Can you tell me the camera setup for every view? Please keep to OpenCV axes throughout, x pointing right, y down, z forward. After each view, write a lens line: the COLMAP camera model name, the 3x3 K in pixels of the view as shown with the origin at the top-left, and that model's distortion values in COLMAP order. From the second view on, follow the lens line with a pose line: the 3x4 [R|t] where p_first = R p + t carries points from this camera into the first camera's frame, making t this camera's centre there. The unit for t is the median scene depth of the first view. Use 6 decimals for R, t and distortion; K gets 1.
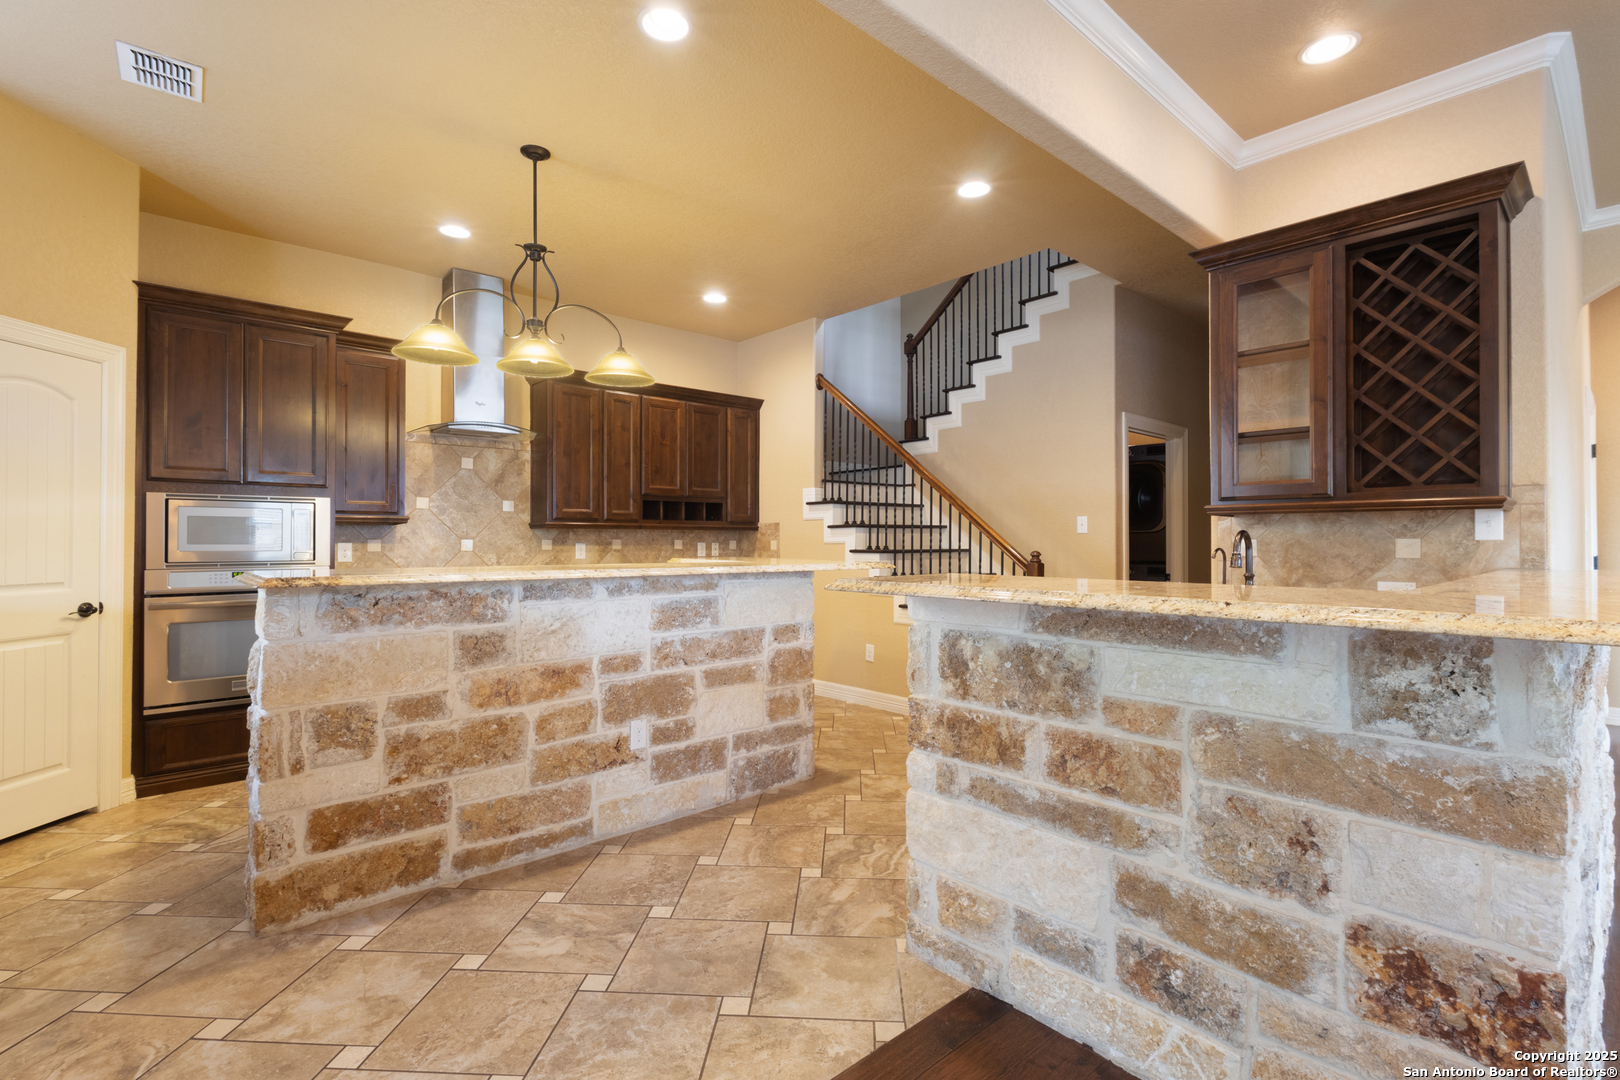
lens RADIAL K [[744.2, 0, 804.9], [0, 744.2, 529.0], [0, 0, 1]] dist [0.004578, -0.000608]
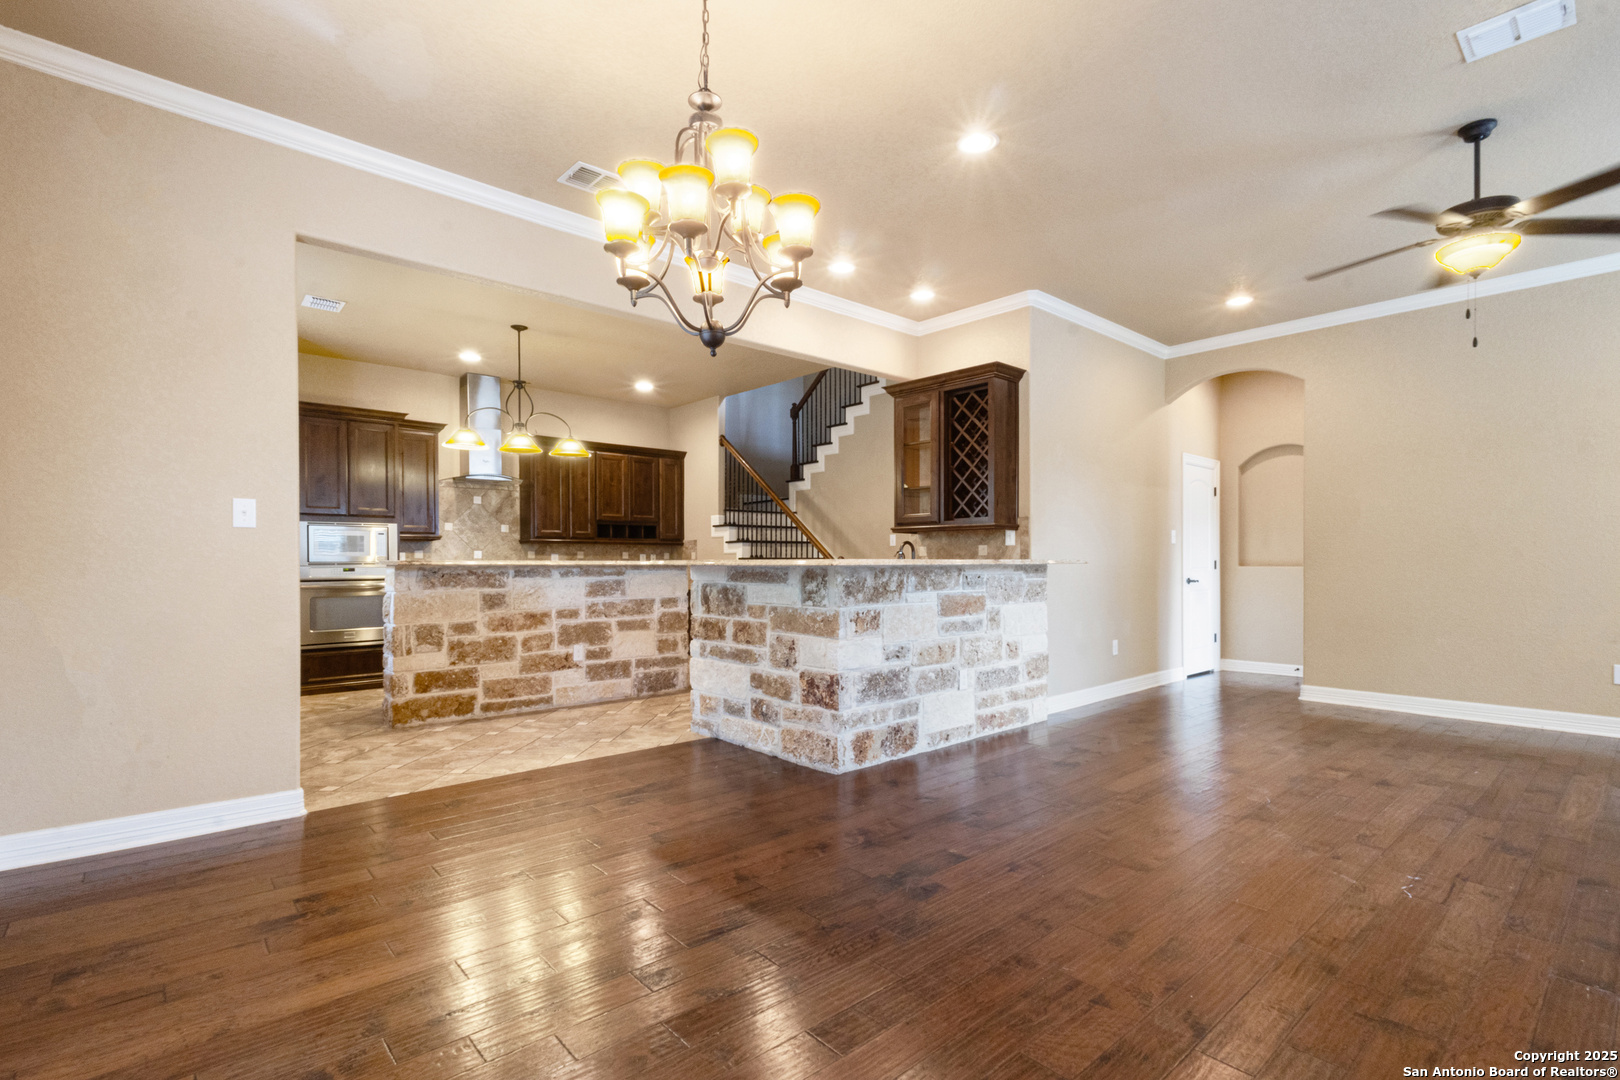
lens RADIAL K [[744.2, 0, 798.4], [0, 744.2, 567.8], [0, 0, 1]] dist [0.004578, -0.000608]
pose [[0.999997, -0.002110, -0.000965, 0.307280], [0.002132, 0.999721, 0.023505, 0.022839], [0.000915, -0.023507, 0.999723, -0.793502]]
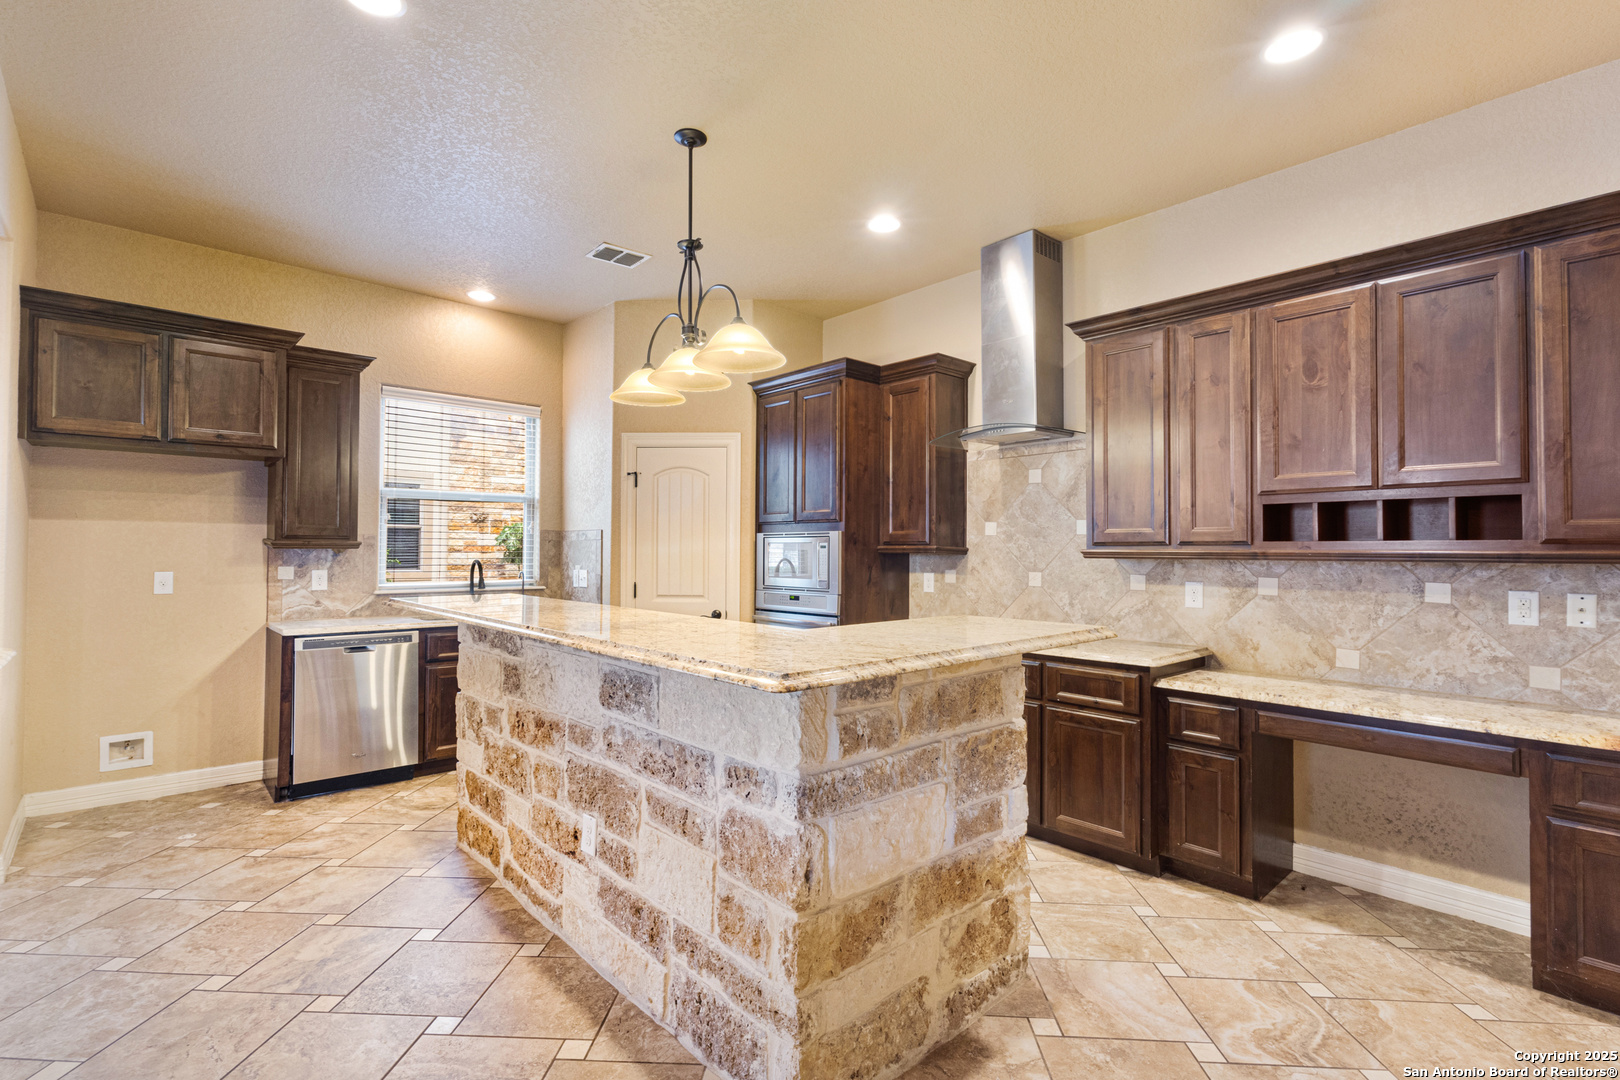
lens RADIAL K [[744.2, 0, 803.8], [0, 744.2, 532.2], [0, 0, 1]] dist [0.004578, -0.000608]
pose [[0.011932, -0.028589, -0.999520, 0.533678], [0.008445, 0.999558, -0.028489, -0.012382], [0.999893, -0.008101, 0.012168, 1.162150]]
